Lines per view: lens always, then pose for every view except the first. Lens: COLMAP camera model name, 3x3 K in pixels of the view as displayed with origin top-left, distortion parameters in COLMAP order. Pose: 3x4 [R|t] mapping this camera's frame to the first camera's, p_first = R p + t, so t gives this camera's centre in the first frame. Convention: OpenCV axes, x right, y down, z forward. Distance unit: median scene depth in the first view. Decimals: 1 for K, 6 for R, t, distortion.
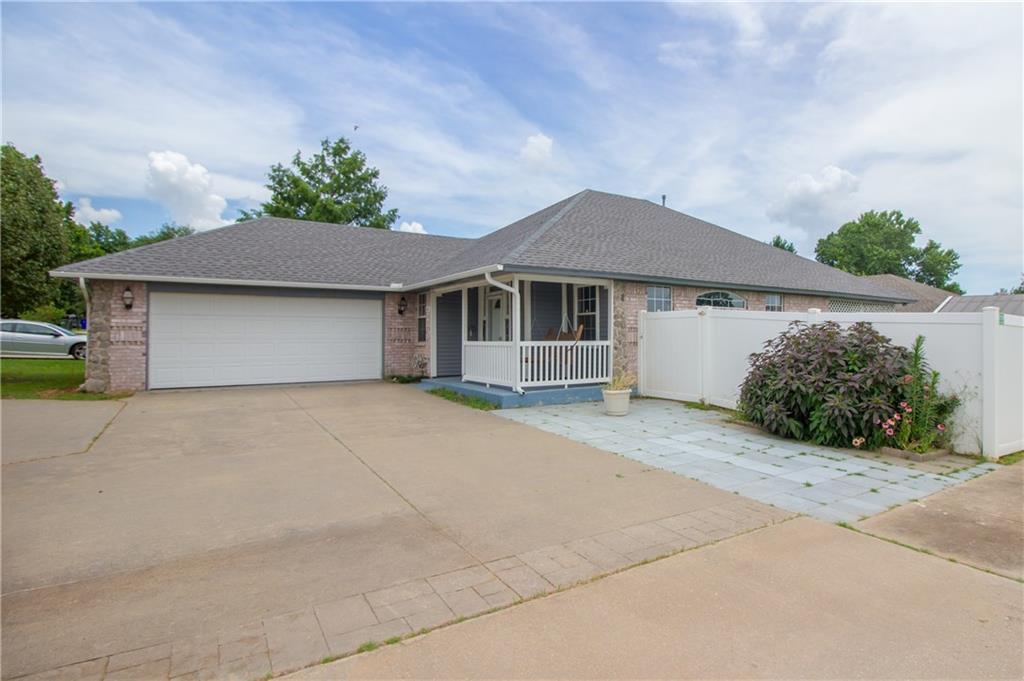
lens RADIAL K [[486.4, 0, 512.5], [0, 486.4, 340.4], [0, 0, 1]] dist [-0.002919, -0.000417]
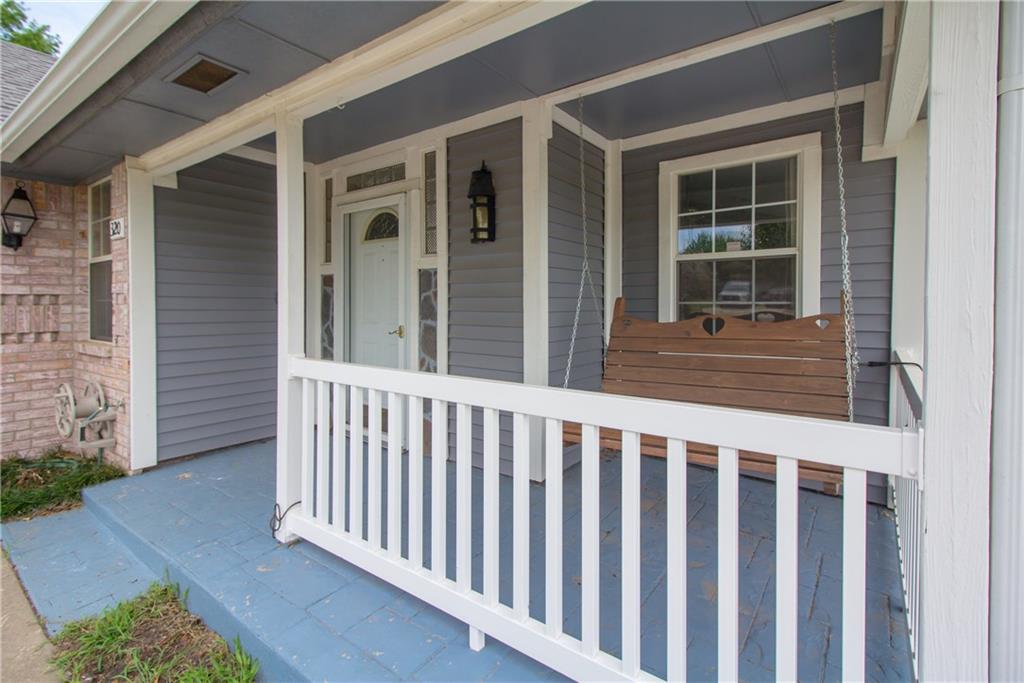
lens RADIAL K [[486.4, 0, 507.8], [0, 486.4, 314.3], [0, 0, 1]] dist [-0.002919, -0.000417]
pose [[0.908811, -0.004869, 0.417179, -0.083683], [-0.001257, 0.999895, 0.014409, -0.018528], [-0.417205, -0.013620, 0.908710, 0.631763]]
